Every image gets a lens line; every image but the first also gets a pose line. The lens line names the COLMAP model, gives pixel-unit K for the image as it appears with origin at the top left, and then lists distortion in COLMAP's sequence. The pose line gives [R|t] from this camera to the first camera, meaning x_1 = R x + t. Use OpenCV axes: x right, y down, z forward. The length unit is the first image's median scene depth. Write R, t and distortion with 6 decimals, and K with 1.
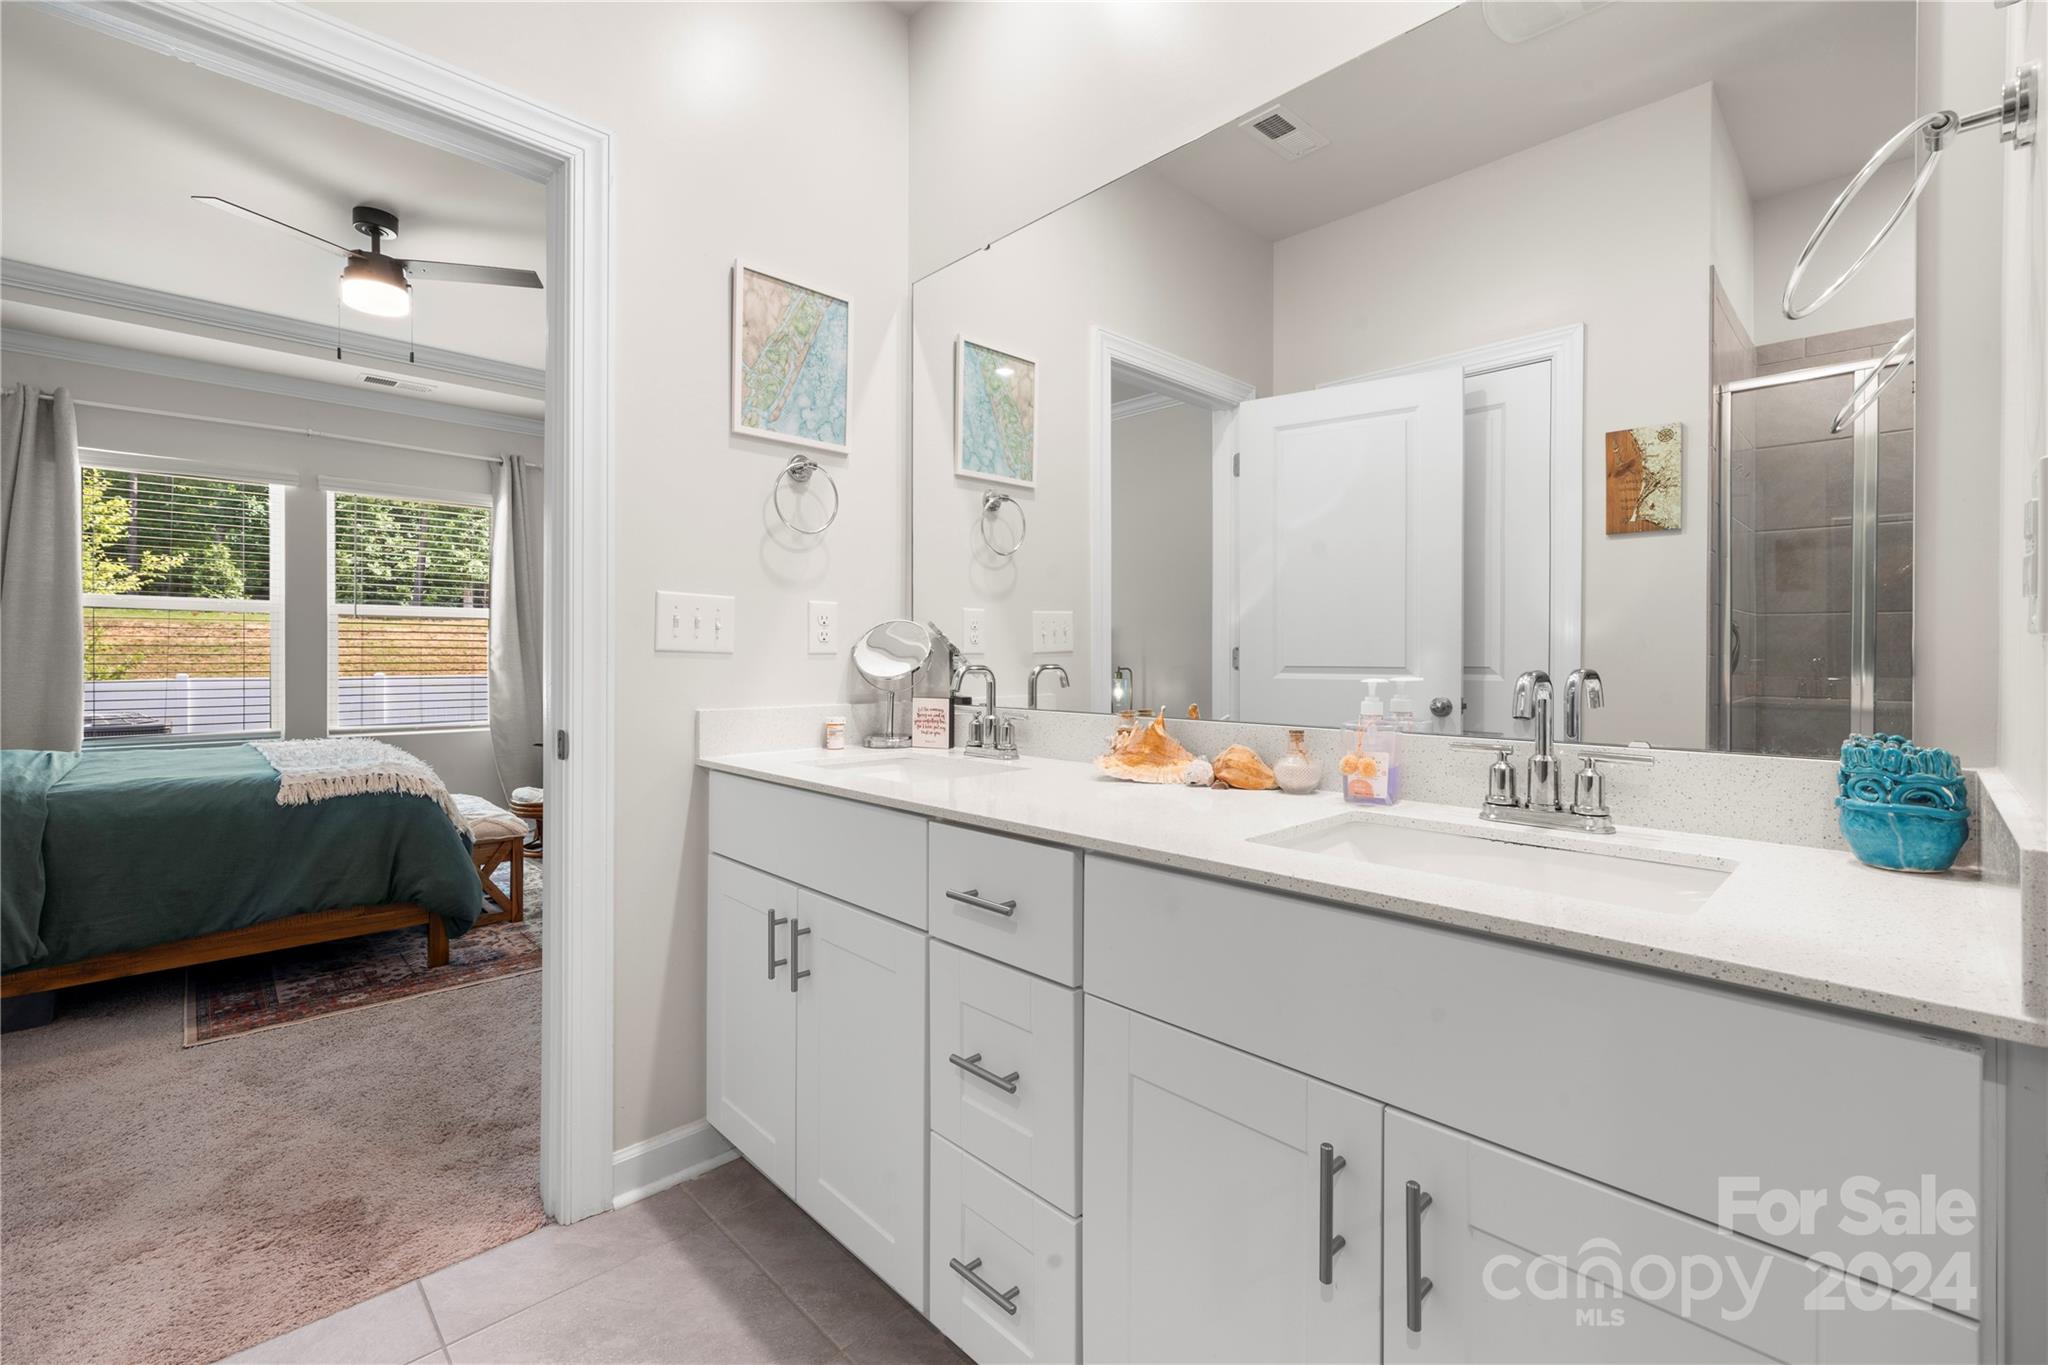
lens RADIAL K [[874.9, 0, 1018.3], [0, 874.9, 659.0], [0, 0, 1]] dist [-0.000244, -0.000022]
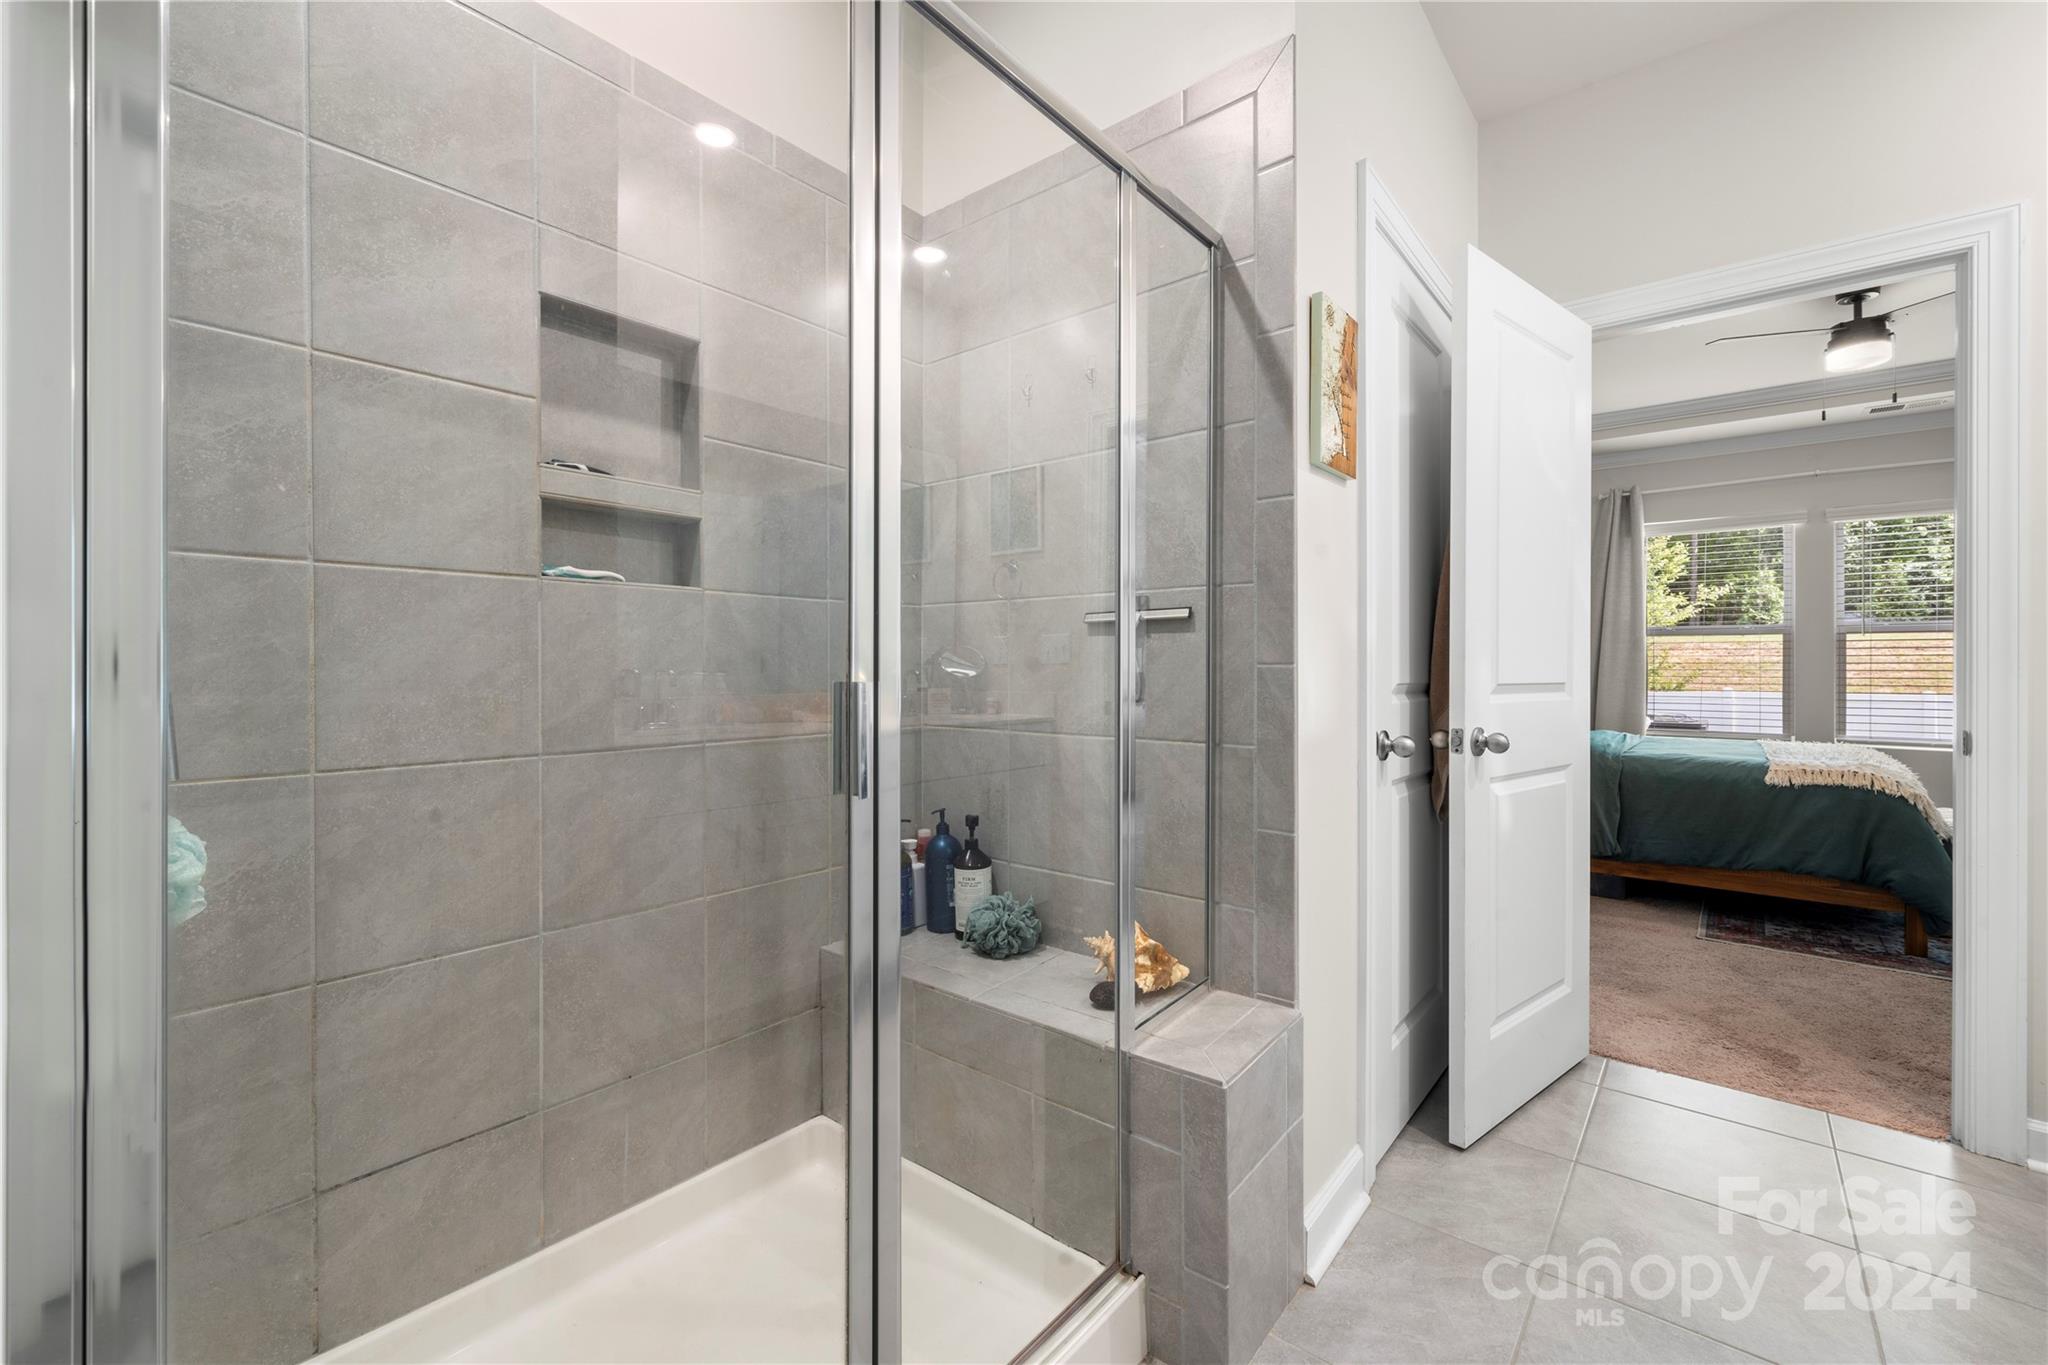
lens RADIAL K [[855.4, 0, 1024.6], [0, 855.4, 663.5], [0, 0, 1]] dist [-0.000037, 0.000194]
pose [[0.113305, -0.007047, -0.993535, 0.282417], [-0.007359, 0.999941, -0.007931, 0.005085], [0.993533, 0.008210, 0.113247, -0.232069]]
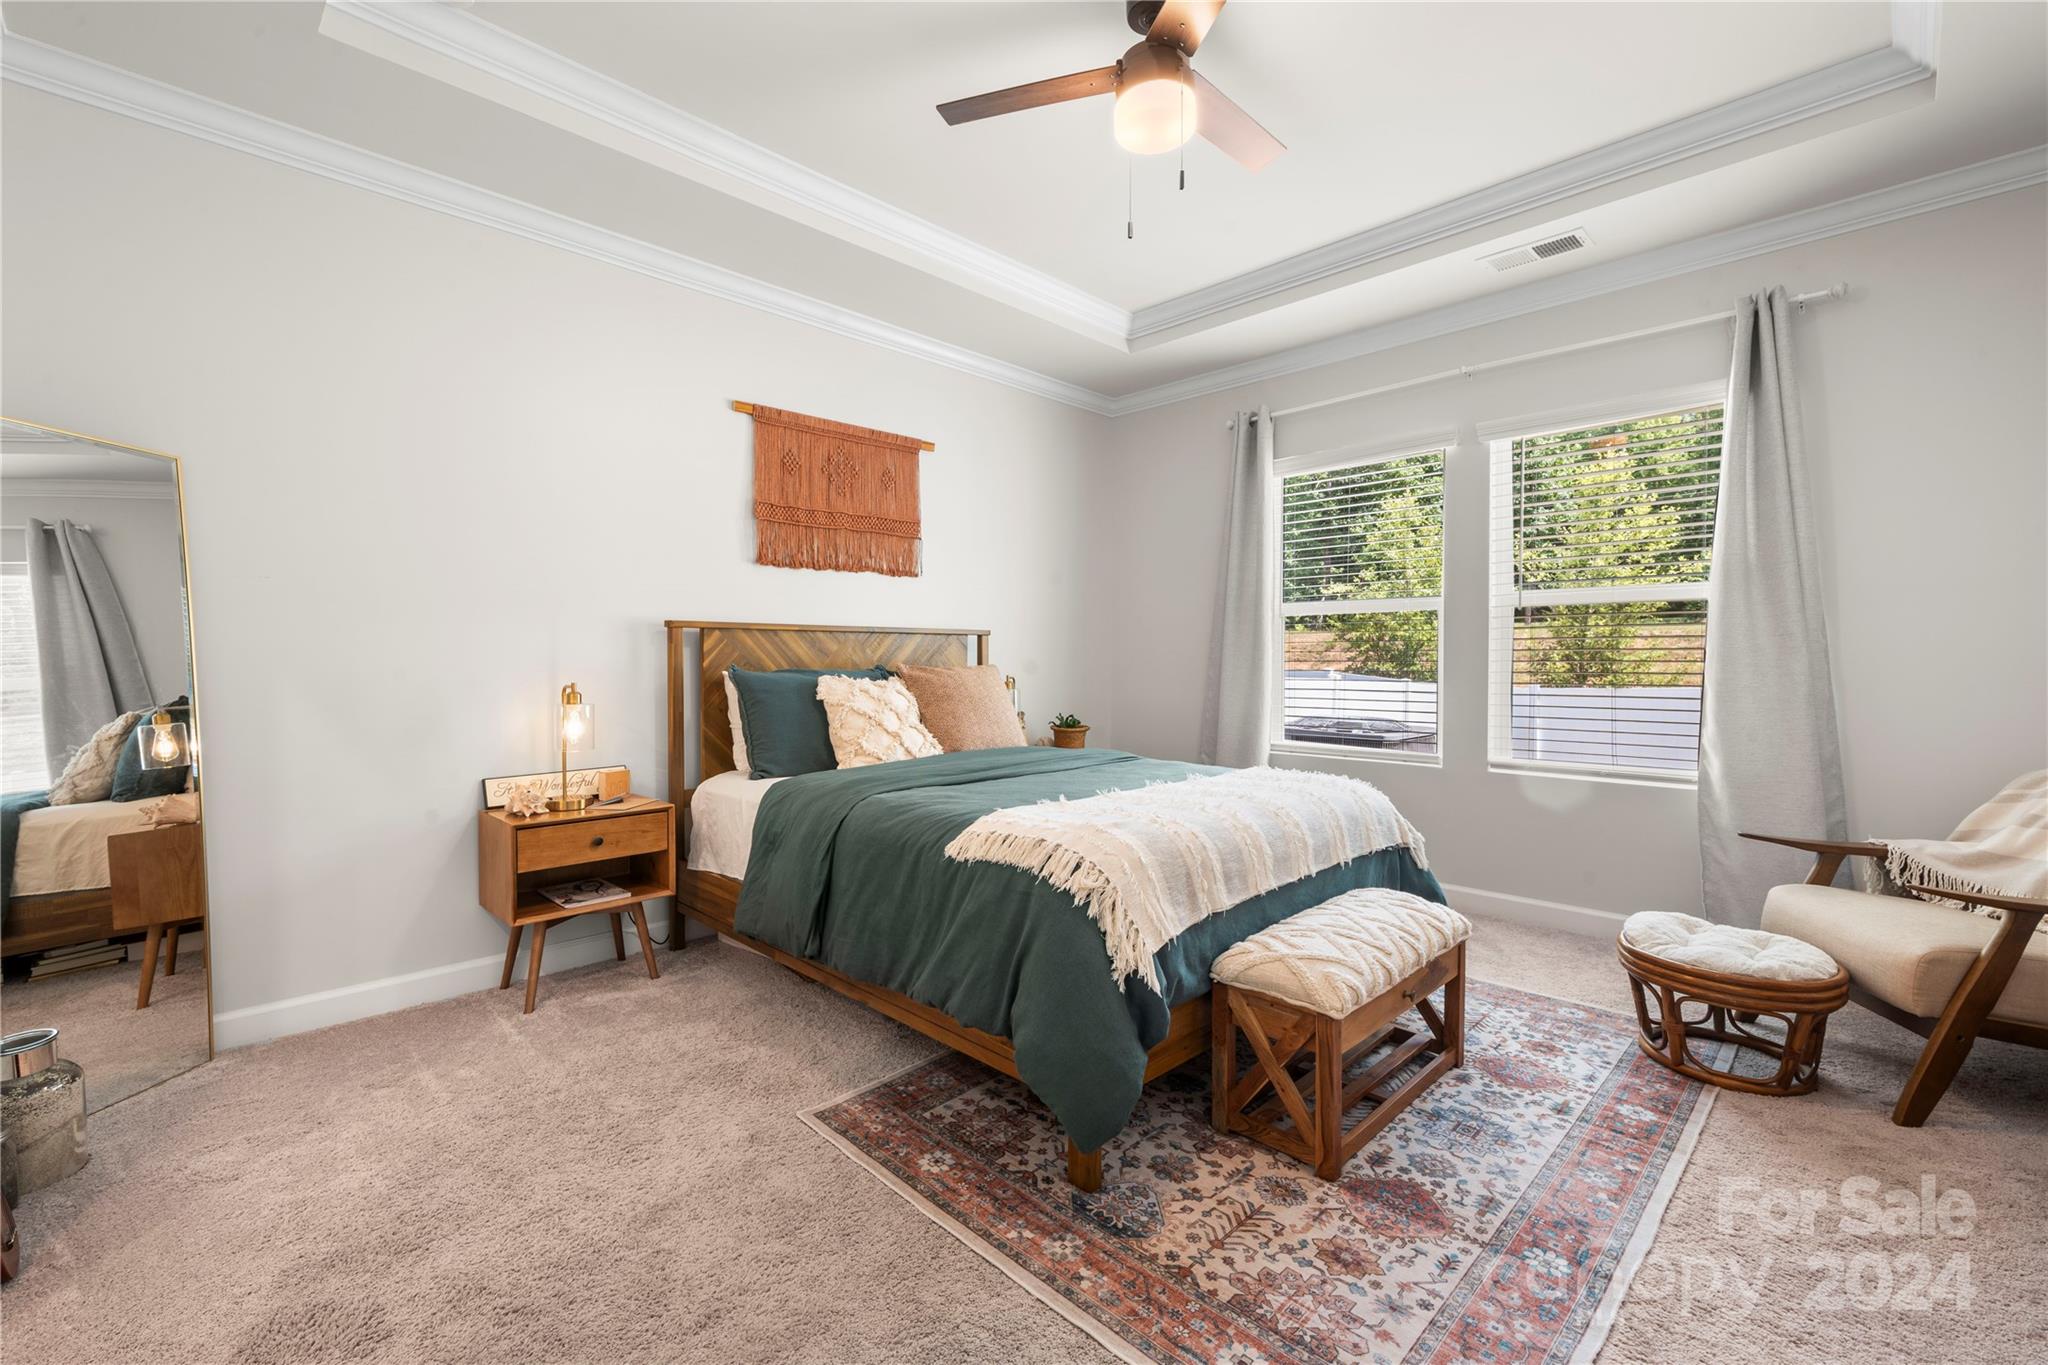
lens RADIAL K [[874.9, 0, 1018.3], [0, 874.9, 659.0], [0, 0, 1]] dist [-0.000244, -0.000022]
pose [[0.013600, -0.002963, -0.999903, -0.072662], [-0.005566, 0.999980, -0.003039, -0.002788], [0.999892, 0.005606, 0.013583, 0.996898]]
